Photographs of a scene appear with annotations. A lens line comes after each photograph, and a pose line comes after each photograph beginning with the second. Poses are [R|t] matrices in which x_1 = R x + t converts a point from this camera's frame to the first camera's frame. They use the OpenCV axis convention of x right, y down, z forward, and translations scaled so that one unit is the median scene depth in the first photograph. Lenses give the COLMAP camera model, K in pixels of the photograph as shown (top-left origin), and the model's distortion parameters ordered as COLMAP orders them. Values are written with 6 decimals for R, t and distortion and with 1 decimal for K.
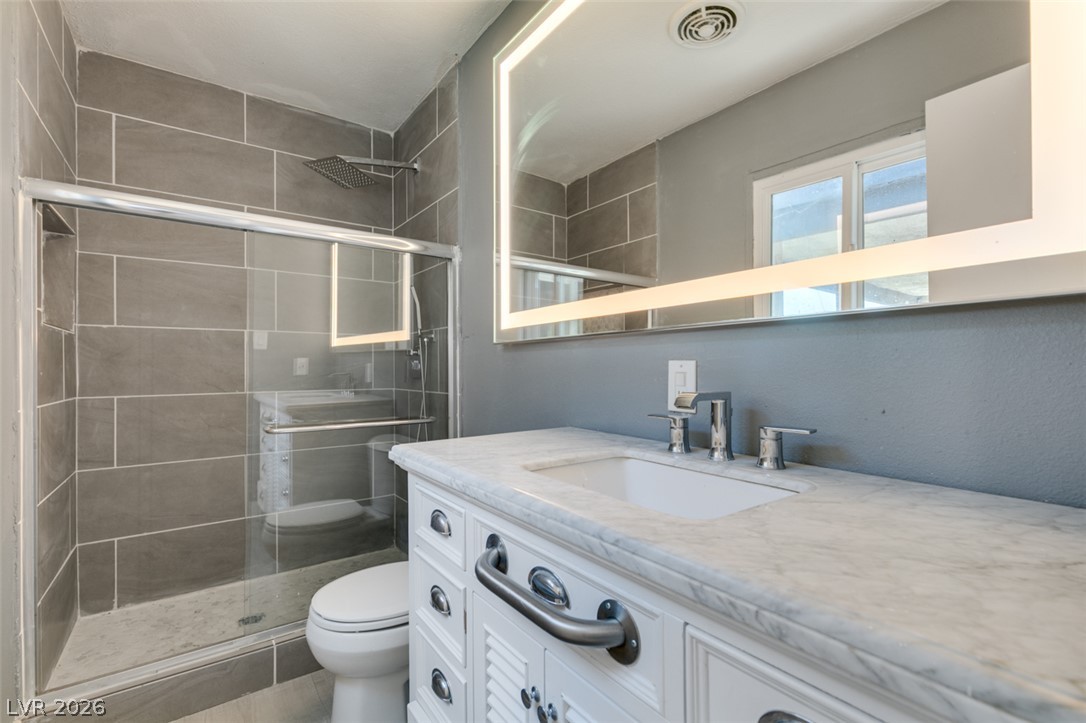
lens RADIAL K [[484.9, 0, 544.1], [0, 484.9, 363.9], [0, 0, 1]] dist [-0.003375, -0.002331]
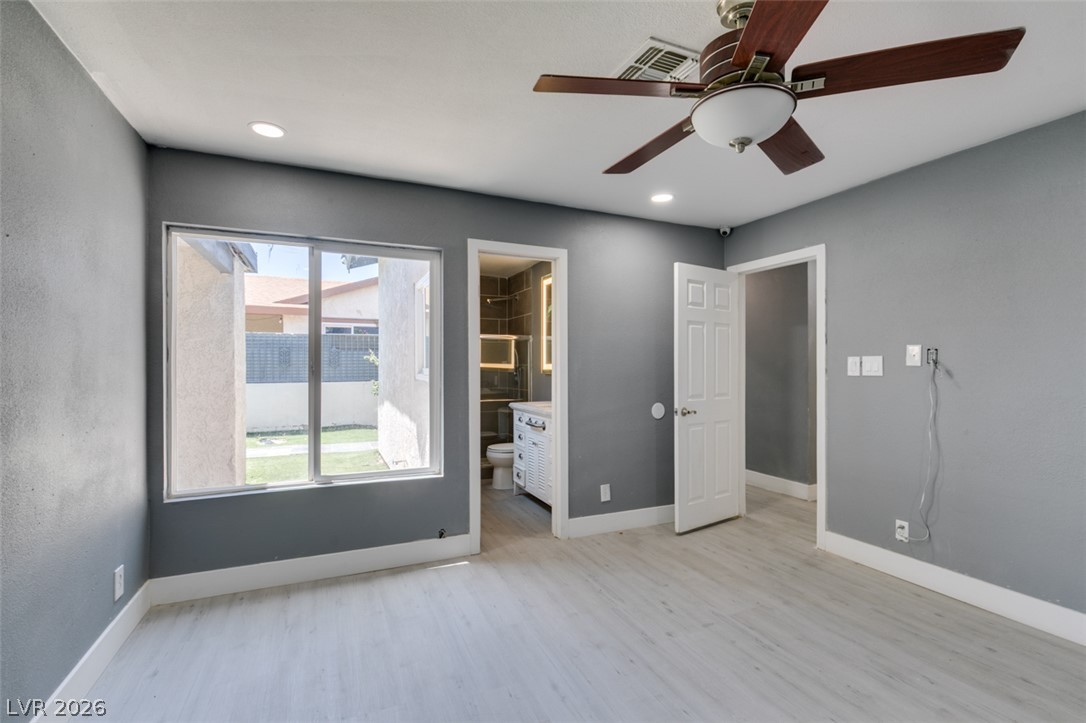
lens RADIAL K [[484.9, 0, 539.6], [0, 484.9, 362.6], [0, 0, 1]] dist [-0.003375, -0.002331]
pose [[0.976408, 0.003260, -0.215908, 0.426977], [-0.003414, 0.999994, -0.000339, -0.086932], [0.215906, 0.001068, 0.976414, -1.541978]]
